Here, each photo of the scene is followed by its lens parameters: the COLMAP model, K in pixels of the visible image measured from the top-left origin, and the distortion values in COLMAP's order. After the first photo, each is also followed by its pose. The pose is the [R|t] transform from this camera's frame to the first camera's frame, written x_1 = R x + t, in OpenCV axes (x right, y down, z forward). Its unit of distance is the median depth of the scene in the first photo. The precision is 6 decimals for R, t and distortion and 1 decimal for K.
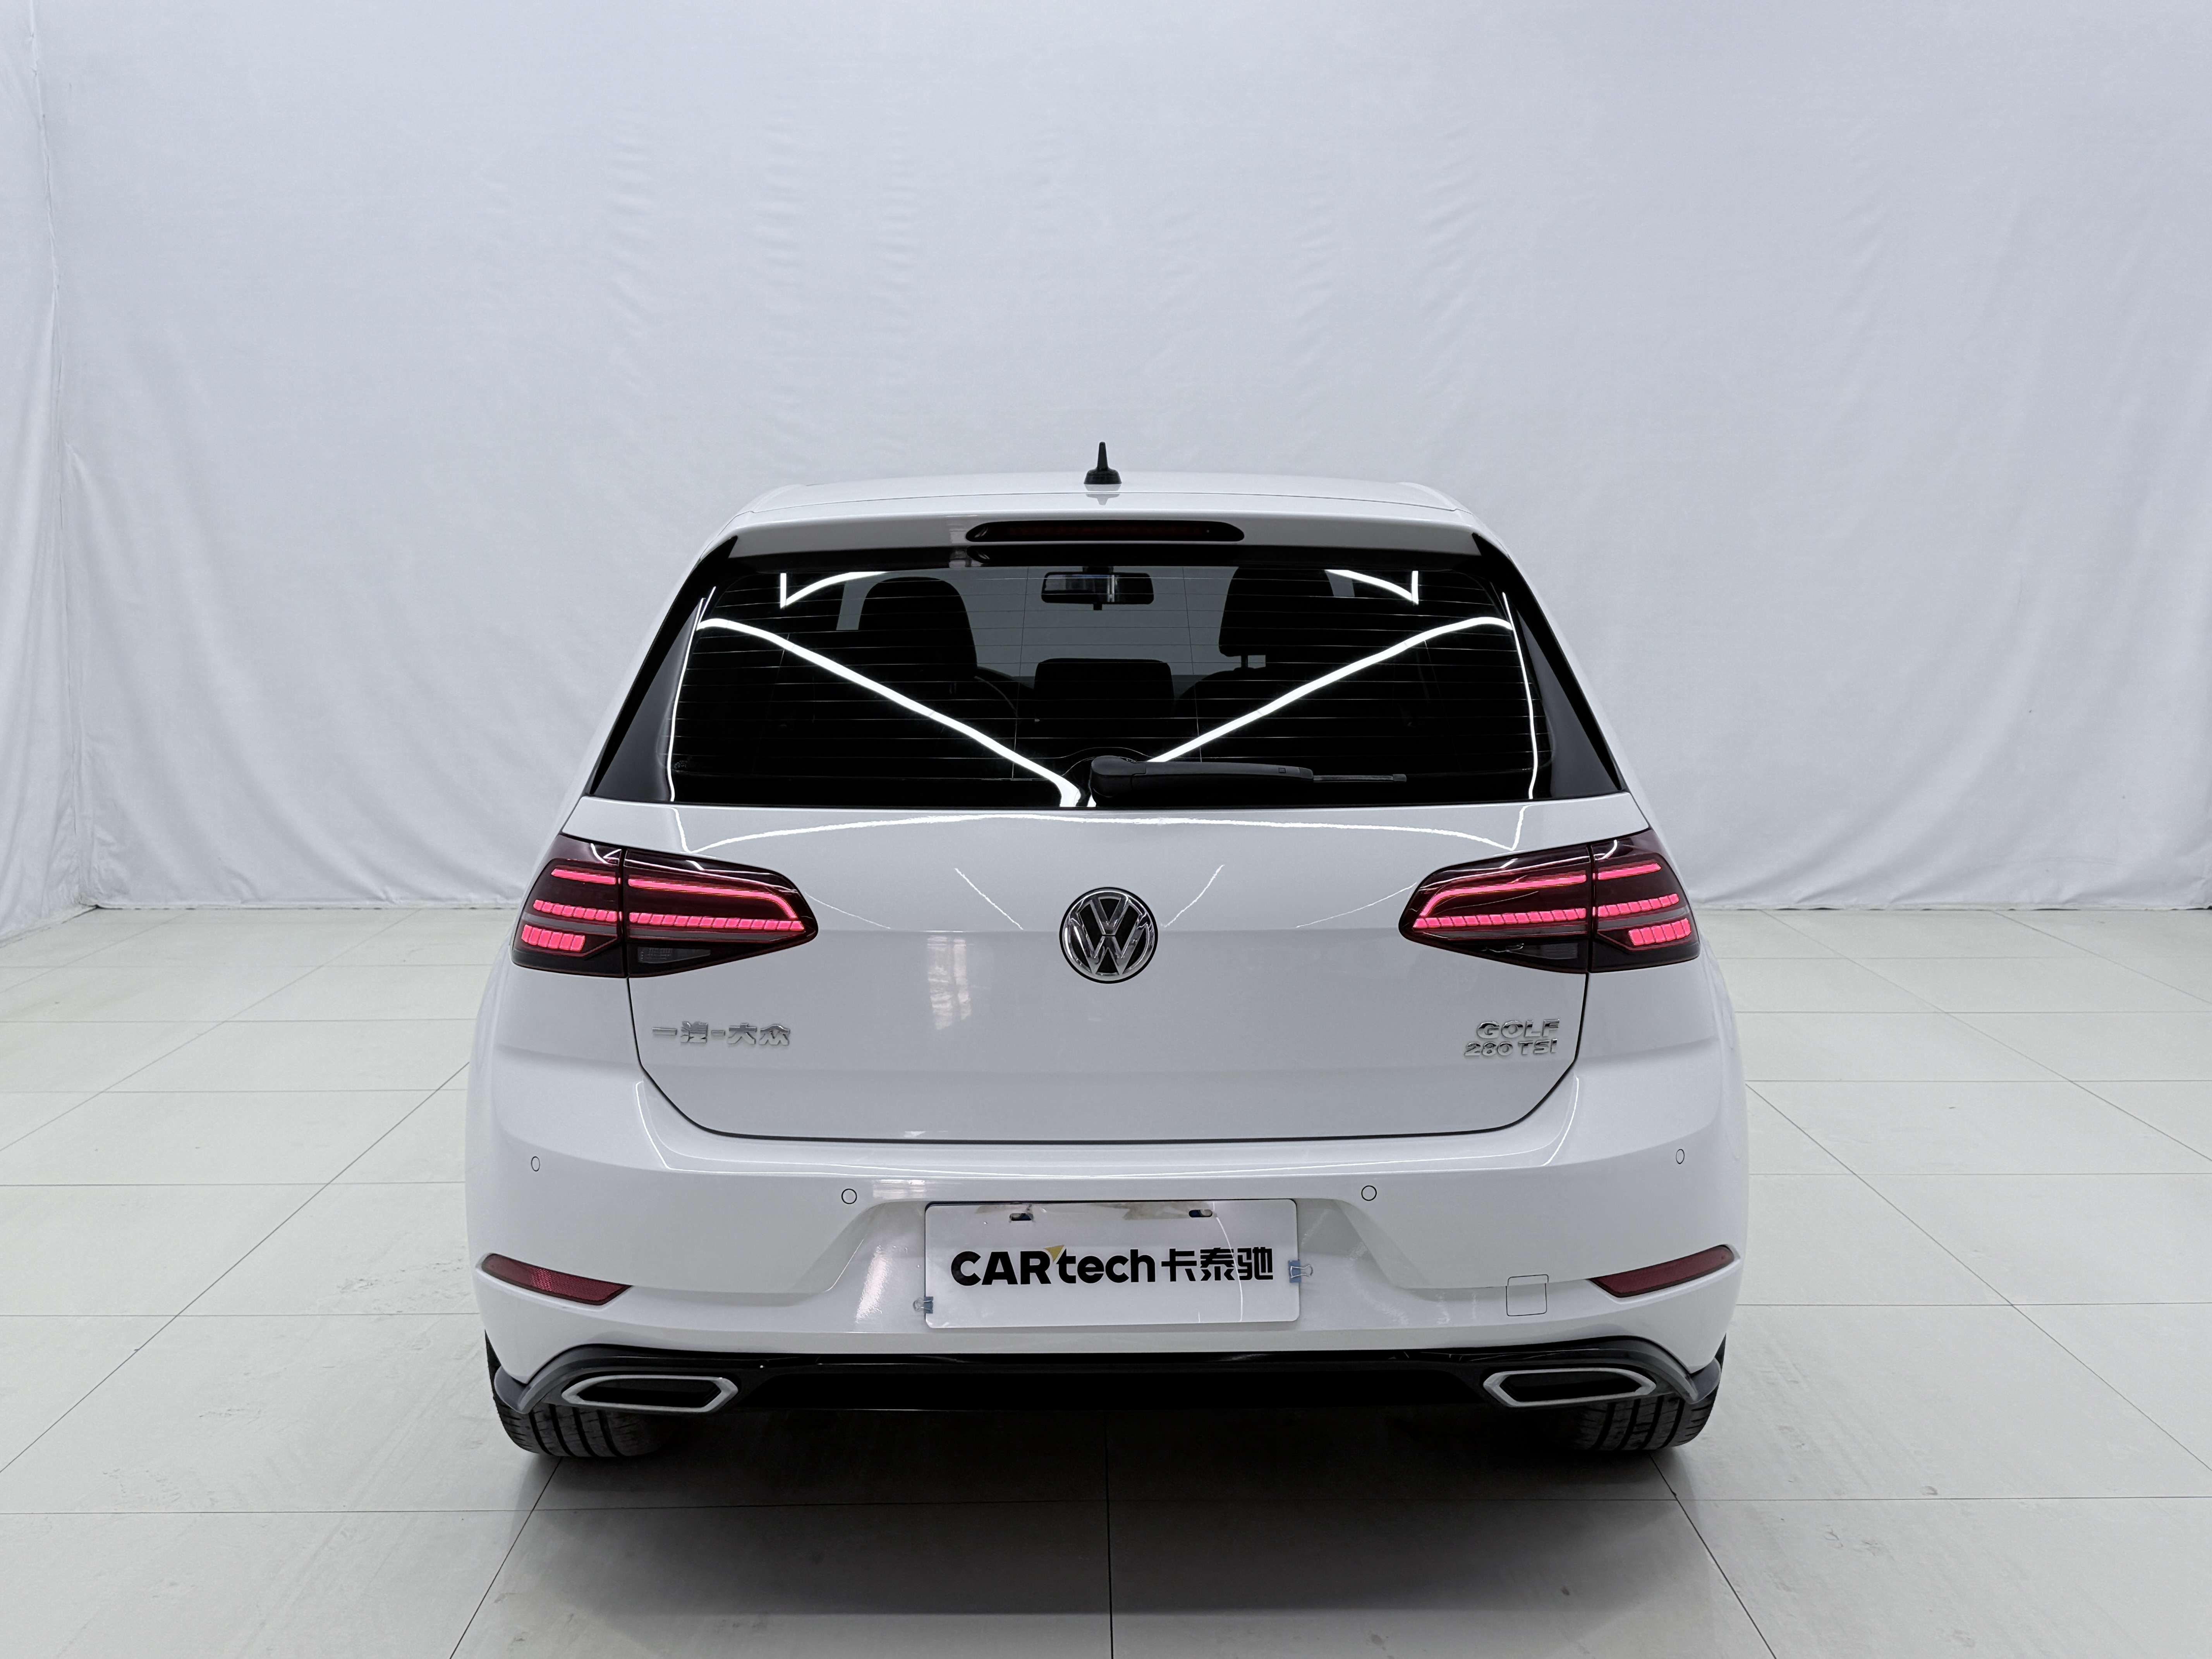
lens RADIAL K [[2211.7, 0, 1256.7], [0, 2211.7, 834.3], [0, 0, 1]] dist [0.124217, -0.184683]
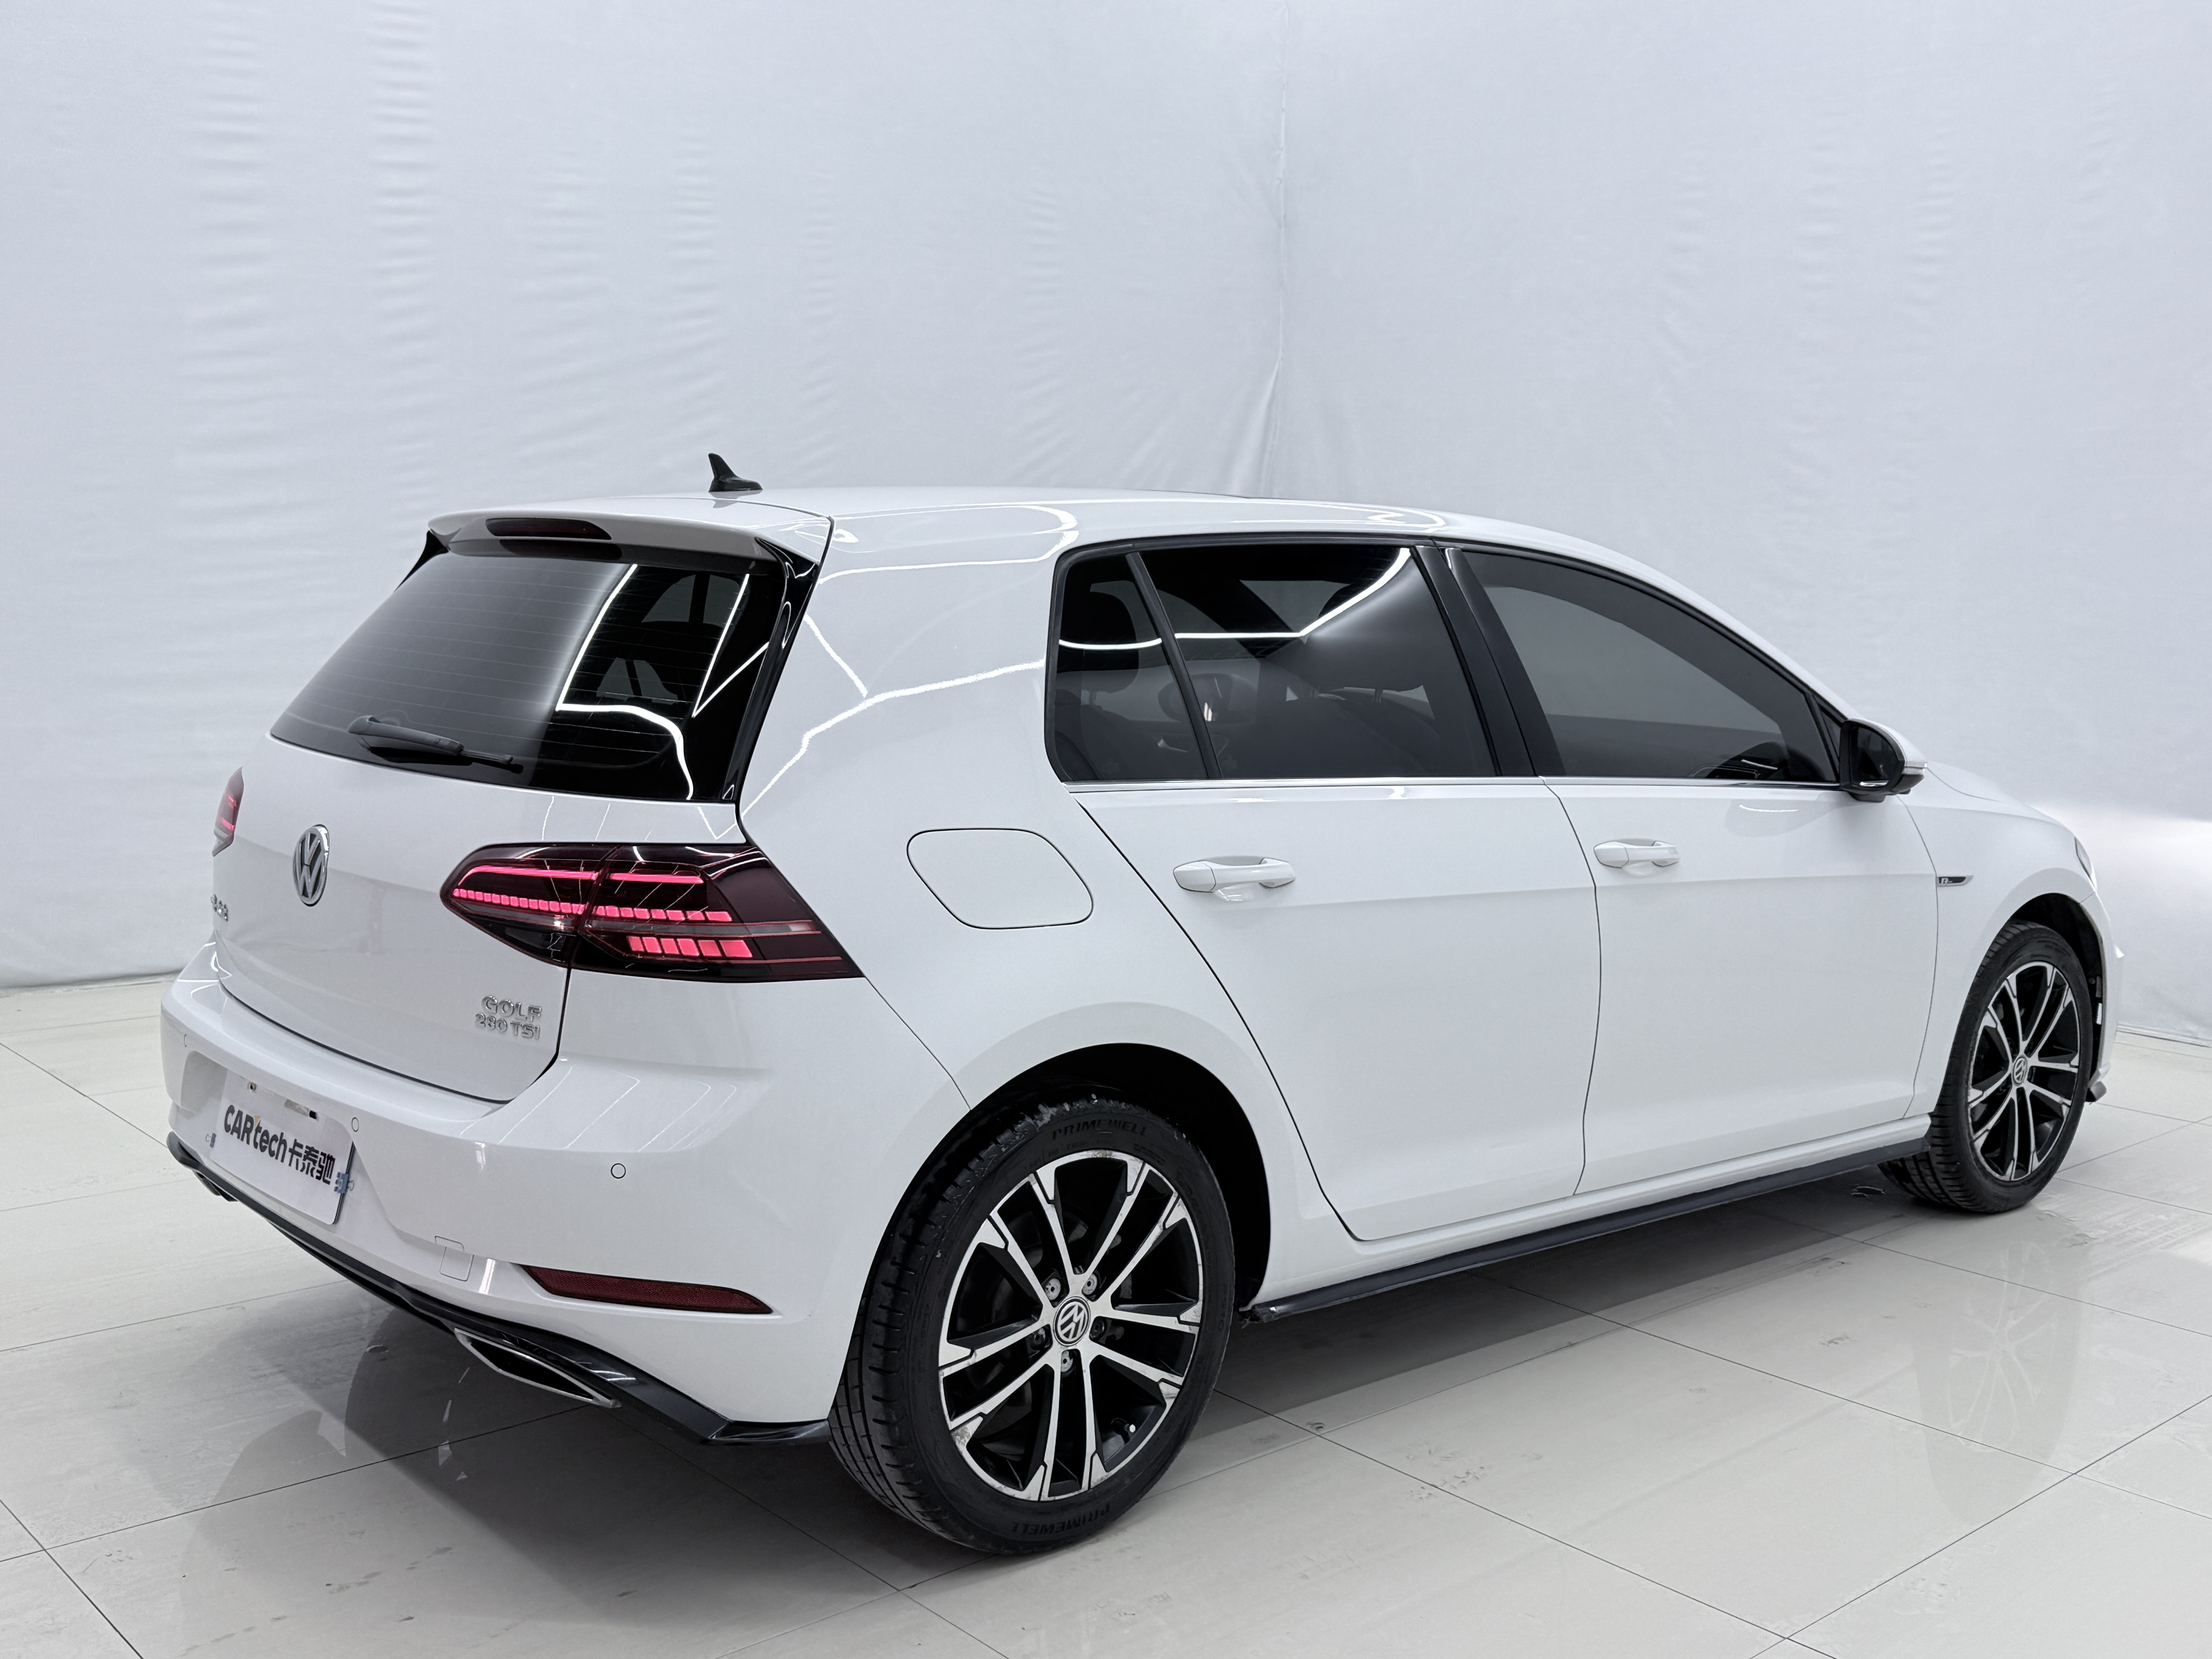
lens RADIAL K [[2270.8, 0, 1216.0], [0, 2270.8, 838.1], [0, 0, 1]] dist [0.166715, -0.459578]
pose [[0.652849, 0.107470, -0.749826, 1.110939], [-0.126017, 0.991499, 0.032389, -0.066227], [0.746933, 0.073345, 0.660842, 0.525838]]
